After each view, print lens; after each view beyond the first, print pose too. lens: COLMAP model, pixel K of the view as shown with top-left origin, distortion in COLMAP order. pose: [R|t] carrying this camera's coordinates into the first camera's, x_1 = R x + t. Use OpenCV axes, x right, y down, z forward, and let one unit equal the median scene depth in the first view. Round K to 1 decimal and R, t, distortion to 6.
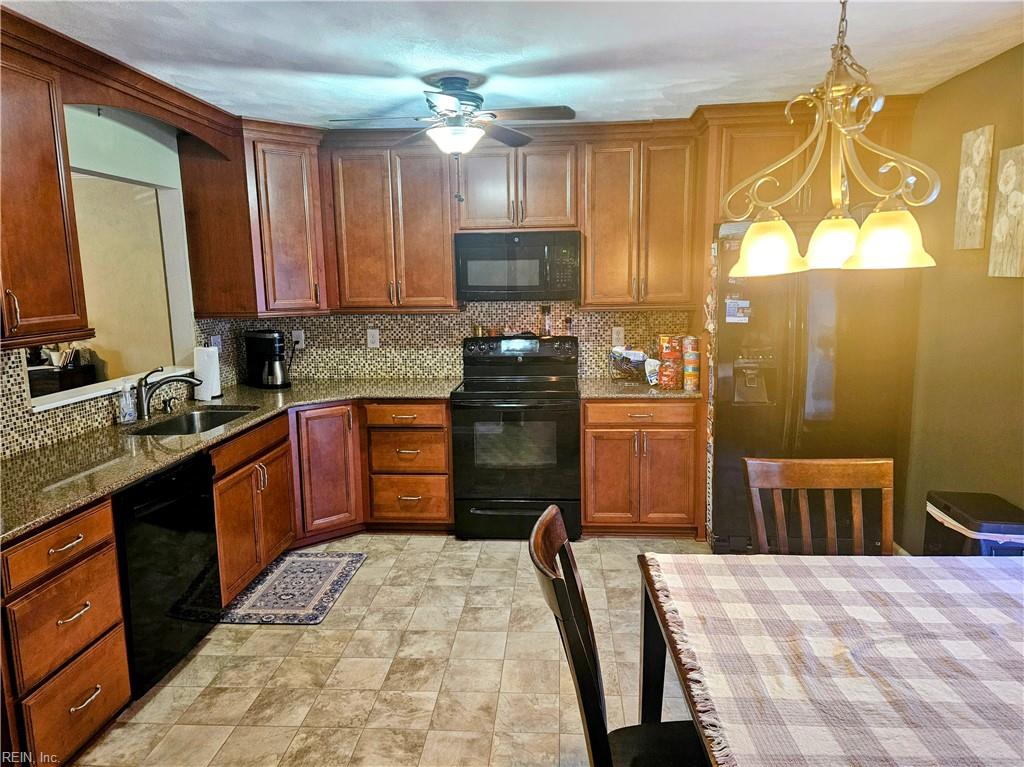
lens RADIAL K [[686.6, 0, 512.0], [0, 686.6, 383.5], [0, 0, 1]] dist [0.079097, -0.068463]
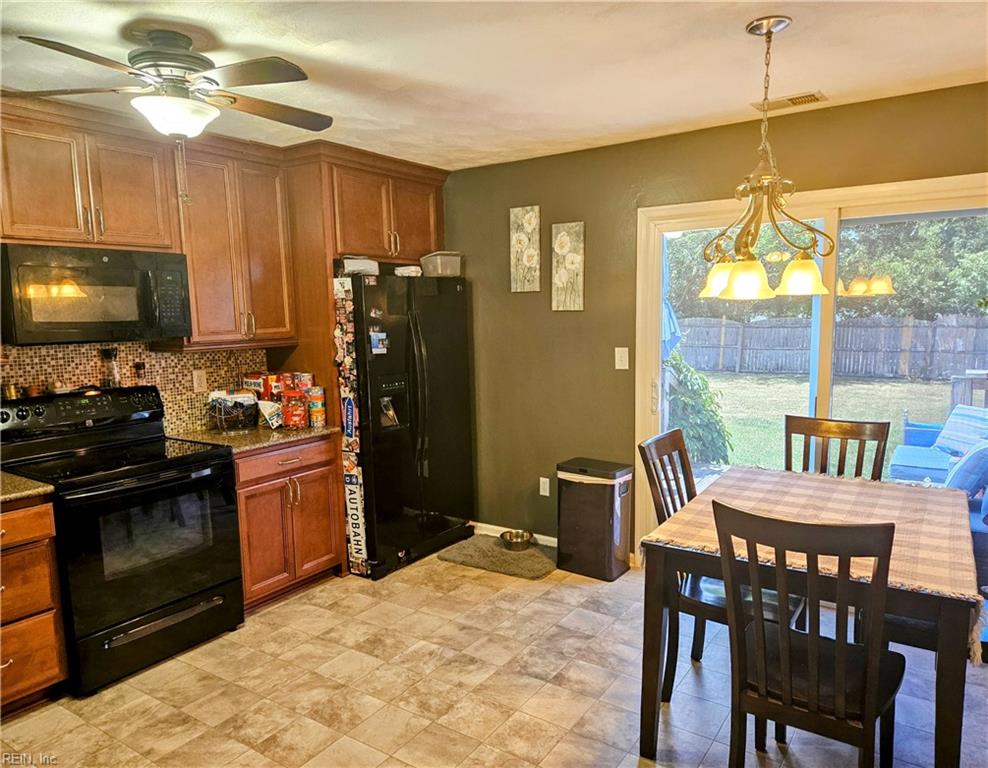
lens RADIAL K [[669.6, 0, 493.6], [0, 669.6, 394.5], [0, 0, 1]] dist [0.008960, -0.002762]
pose [[0.500610, -0.101709, 0.859677, -0.416659], [0.140892, 0.989406, 0.035012, -0.033011], [-0.854131, 0.103594, 0.509636, 0.298186]]
